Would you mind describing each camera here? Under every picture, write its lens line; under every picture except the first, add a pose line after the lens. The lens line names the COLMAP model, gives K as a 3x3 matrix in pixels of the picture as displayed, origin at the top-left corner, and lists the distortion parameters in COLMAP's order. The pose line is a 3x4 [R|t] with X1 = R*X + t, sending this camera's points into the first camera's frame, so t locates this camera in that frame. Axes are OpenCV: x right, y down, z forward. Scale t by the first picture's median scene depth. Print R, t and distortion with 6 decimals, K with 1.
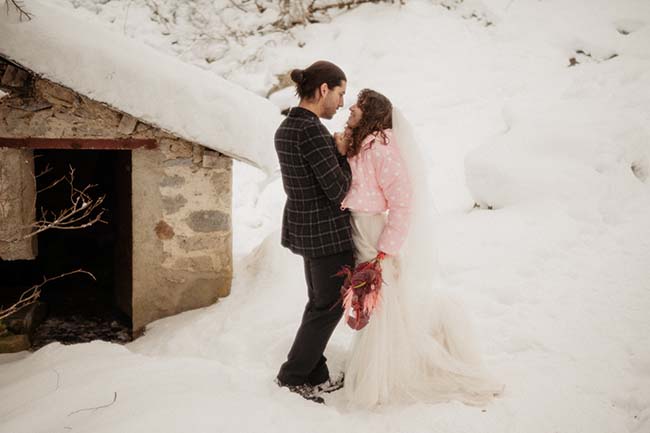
lens RADIAL K [[747.5, 0, 325.0], [0, 747.5, 216.5], [0, 0, 1]] dist [0.004559, 0.015214]
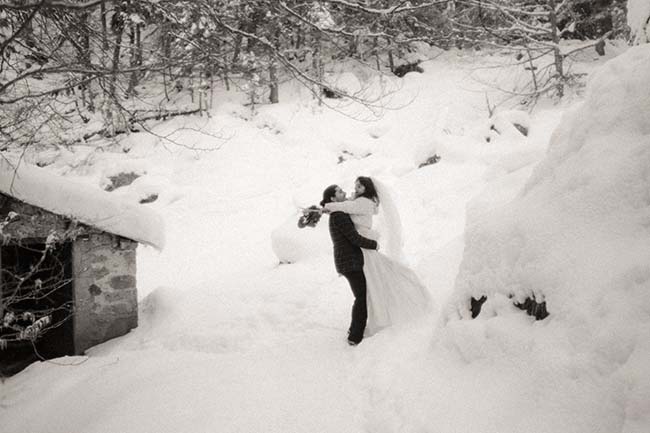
lens RADIAL K [[607.6, 0, 325.0], [0, 607.6, 216.5], [0, 0, 1]] dist [-0.032616, -0.006831]
pose [[0.959228, -0.056910, 0.276843, -0.089037], [0.087501, 0.991190, -0.099424, 0.034379], [-0.268746, 0.119594, 0.955758, -0.405694]]
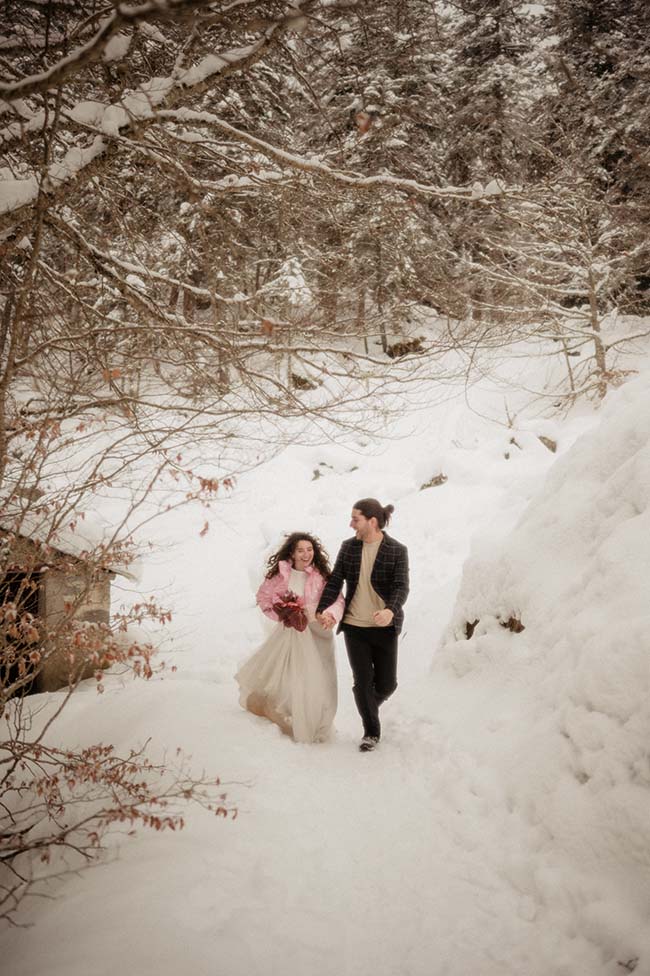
lens RADIAL K [[838.8, 0, 325.0], [0, 838.8, 488.0], [0, 0, 1]] dist [-0.032575, -0.008513]
pose [[0.947860, -0.020855, 0.318004, -0.246334], [0.078674, 0.982285, -0.170078, 0.072233], [-0.308824, 0.186229, 0.932709, -0.744955]]
